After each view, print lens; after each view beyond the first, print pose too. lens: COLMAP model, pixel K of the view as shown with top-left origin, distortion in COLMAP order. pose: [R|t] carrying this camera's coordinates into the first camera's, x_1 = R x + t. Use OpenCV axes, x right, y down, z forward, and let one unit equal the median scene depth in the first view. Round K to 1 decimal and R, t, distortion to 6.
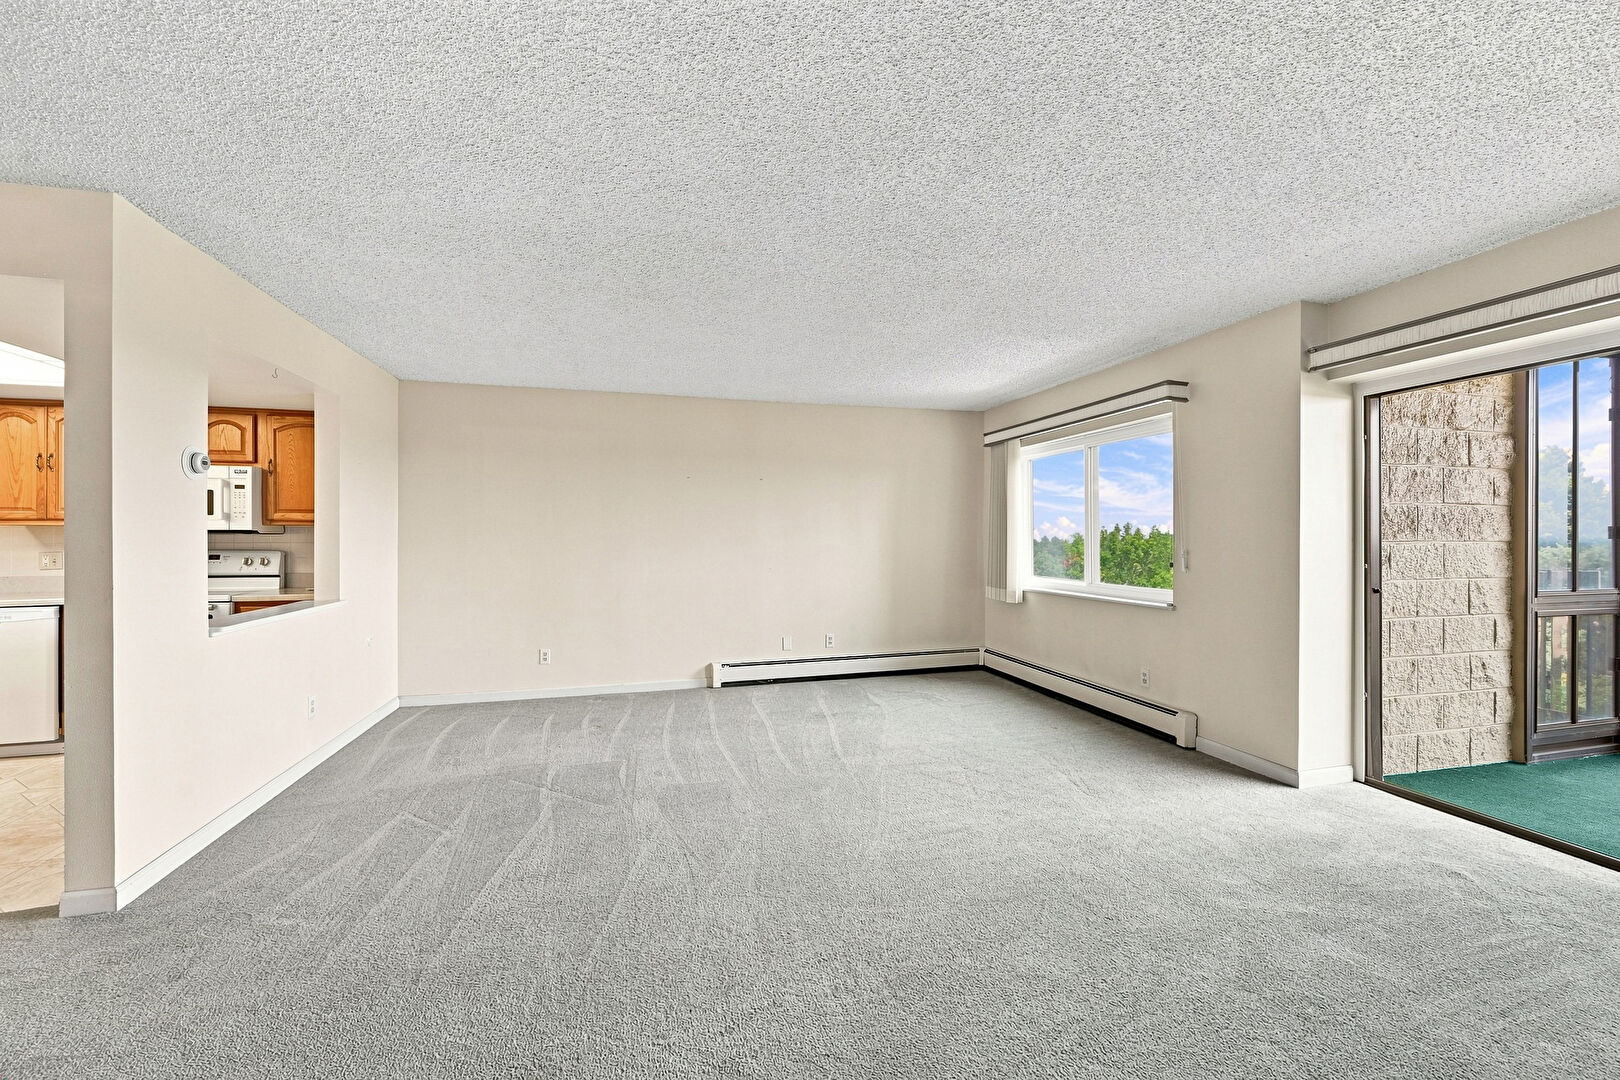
lens RADIAL K [[642.6, 0, 813.0], [0, 642.6, 539.1], [0, 0, 1]] dist [-0.002887, 0.000755]
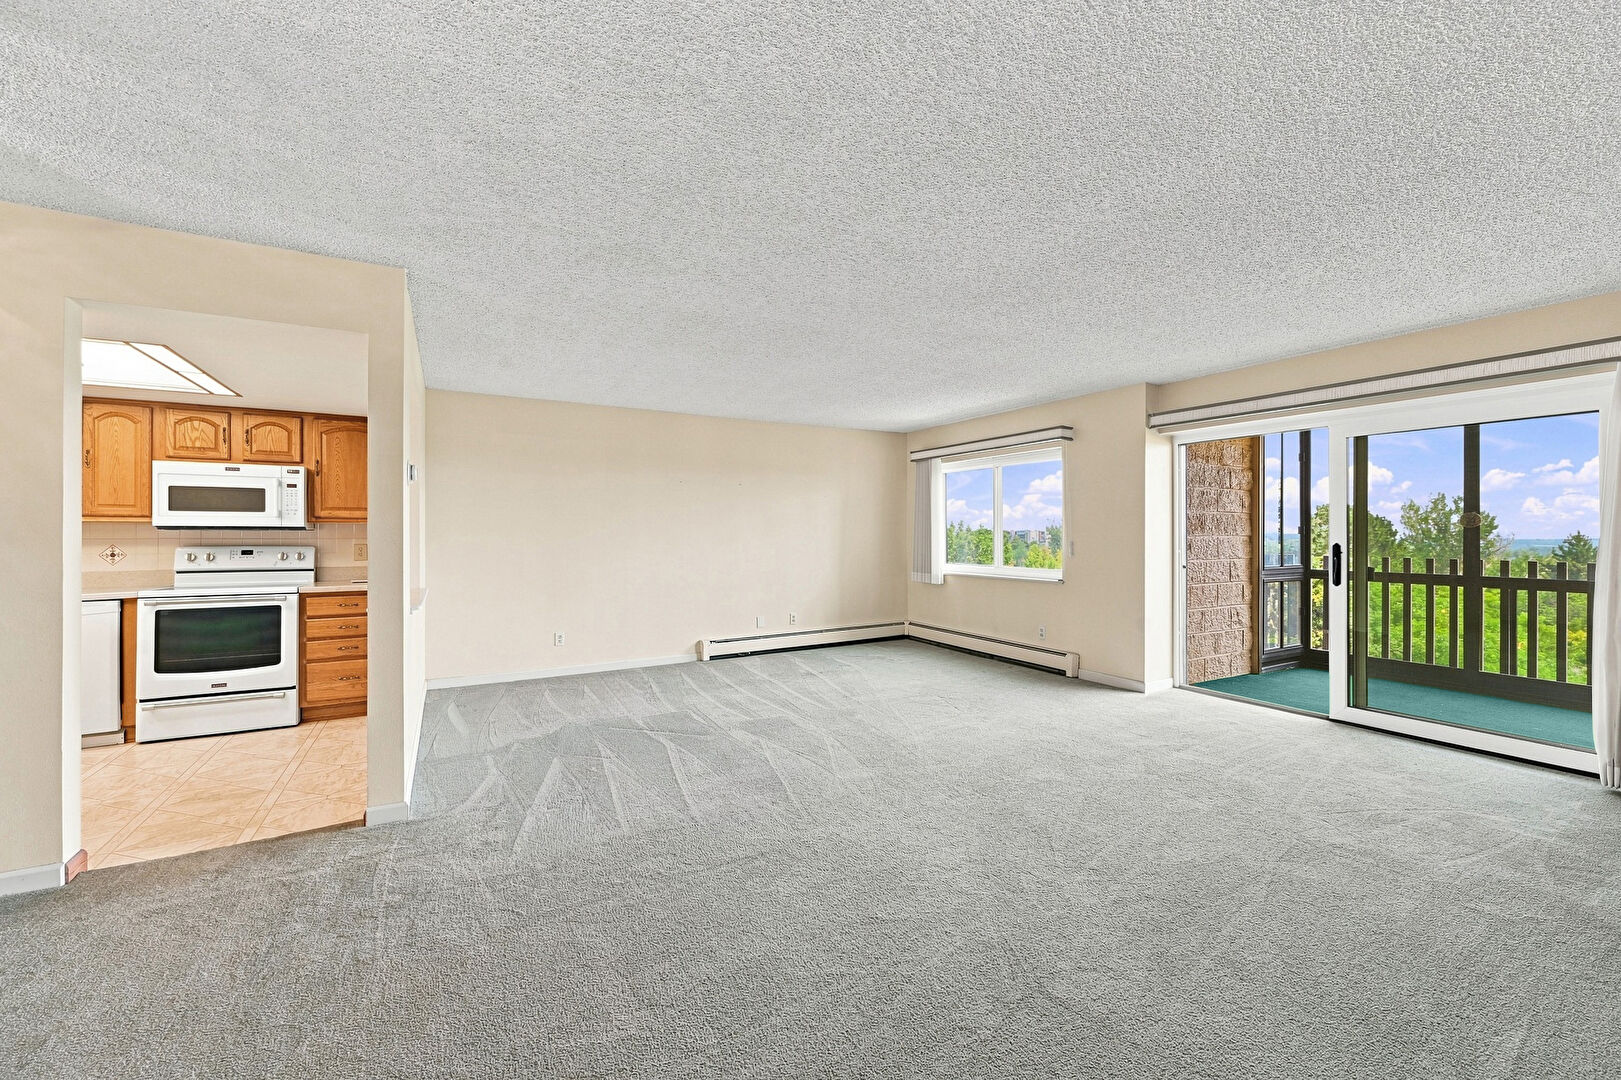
lens RADIAL K [[643.0, 0, 816.5], [0, 643.0, 534.4], [0, 0, 1]] dist [-0.002887, 0.000755]
pose [[0.968228, -0.000596, 0.250069, -0.320904], [0.000963, 0.999999, -0.001345, 0.001292], [-0.250068, 0.001543, 0.968227, -0.249442]]
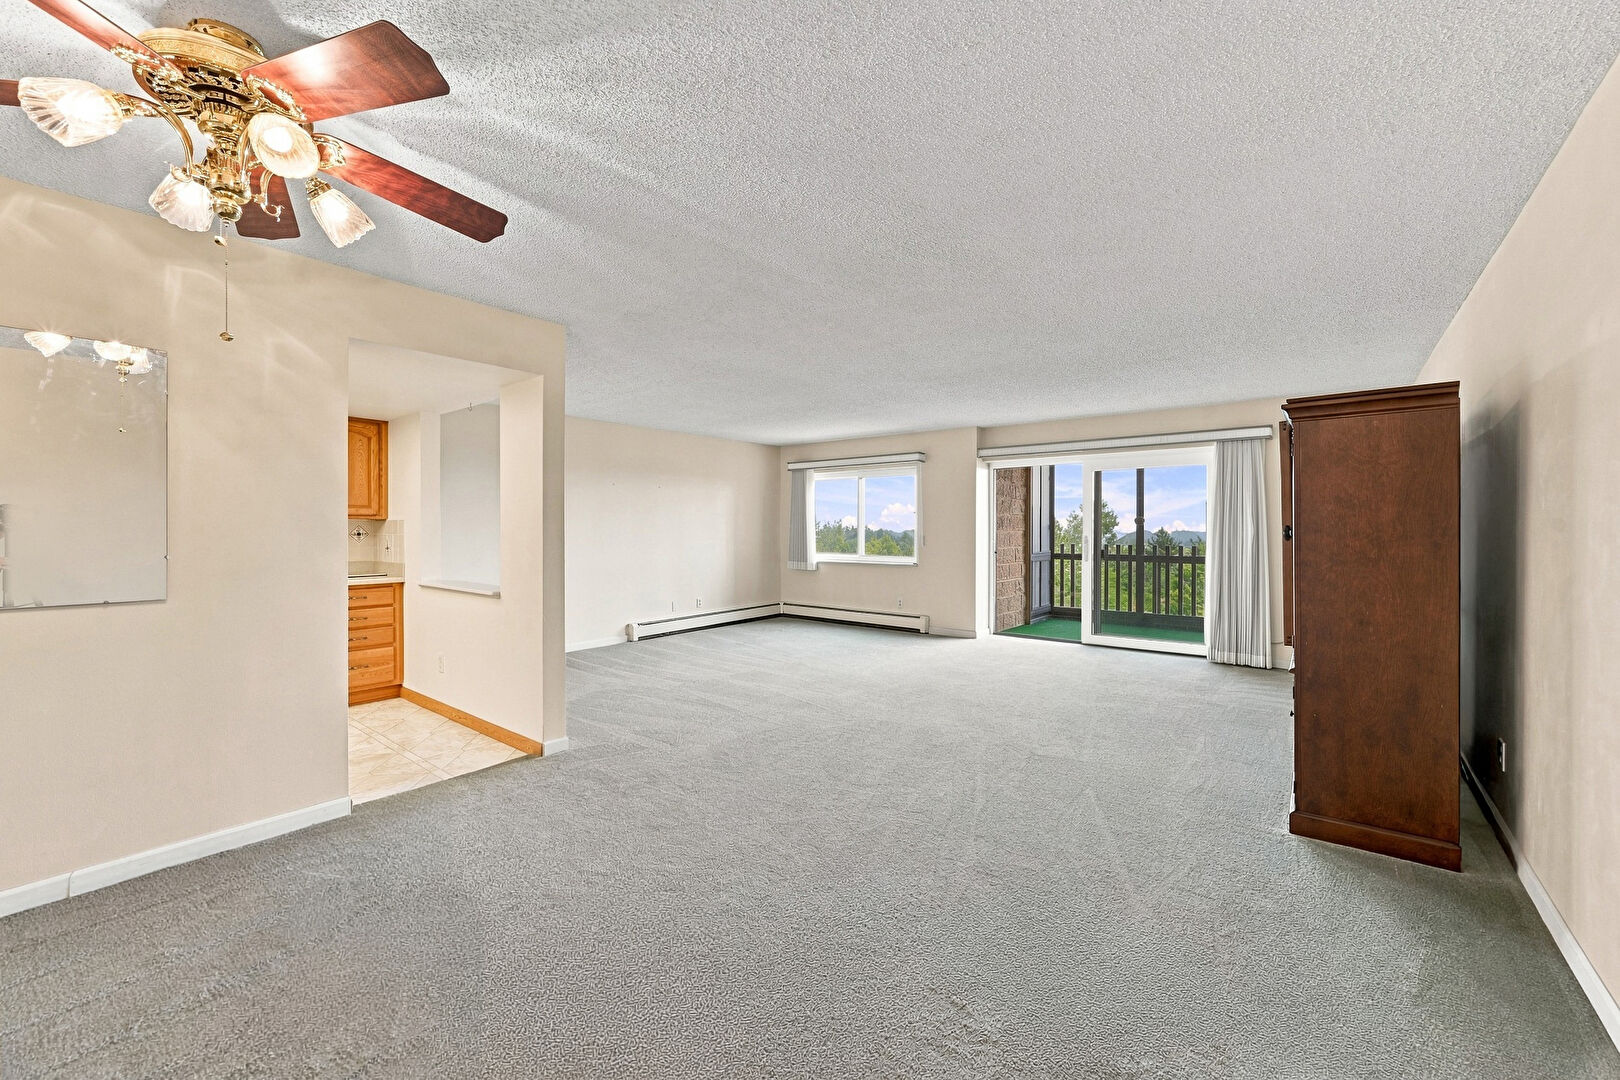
lens RADIAL K [[642.6, 0, 818.7], [0, 642.6, 532.6], [0, 0, 1]] dist [-0.002887, 0.000755]
pose [[0.804558, -0.003802, 0.593862, -0.825462], [0.002699, 0.999993, 0.002745, 0.001391], [-0.593868, -0.000605, 0.804562, -0.401551]]
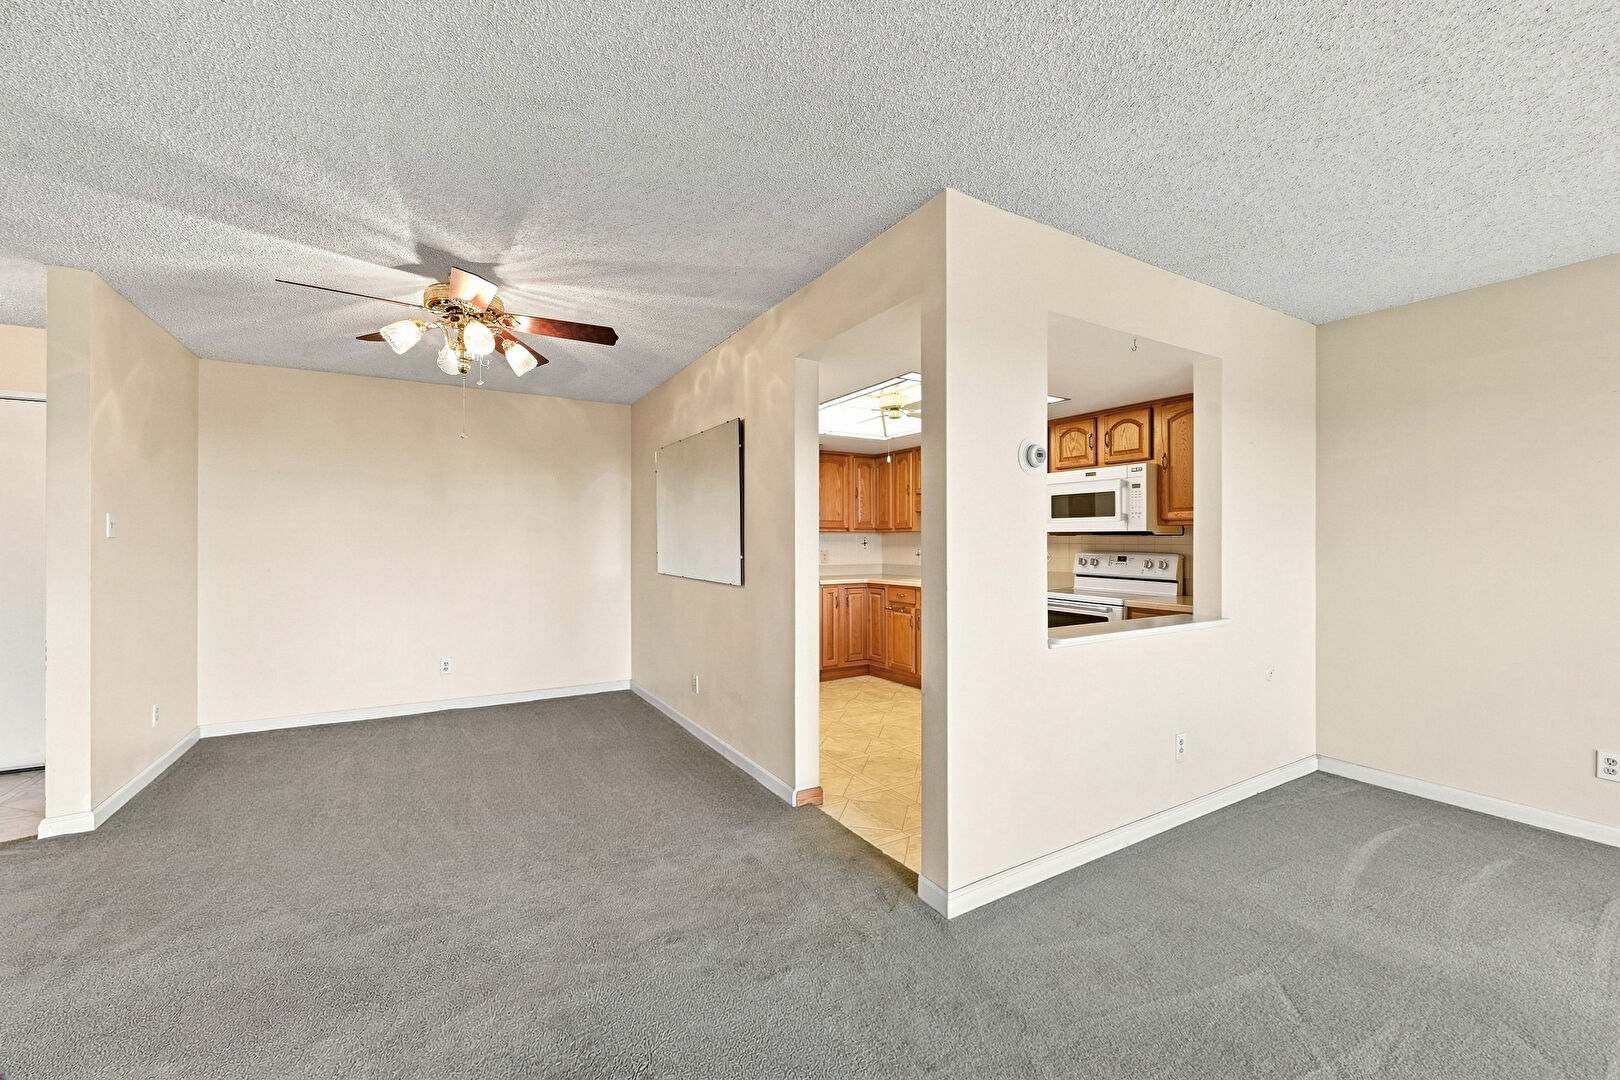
lens RADIAL K [[642.6, 0, 807.5], [0, 642.6, 535.7], [0, 0, 1]] dist [-0.002887, 0.000755]
pose [[0.262844, -0.006528, -0.964816, -0.103198], [-0.004587, 0.999957, -0.008015, 0.002574], [0.964827, 0.006532, 0.262803, 0.281023]]
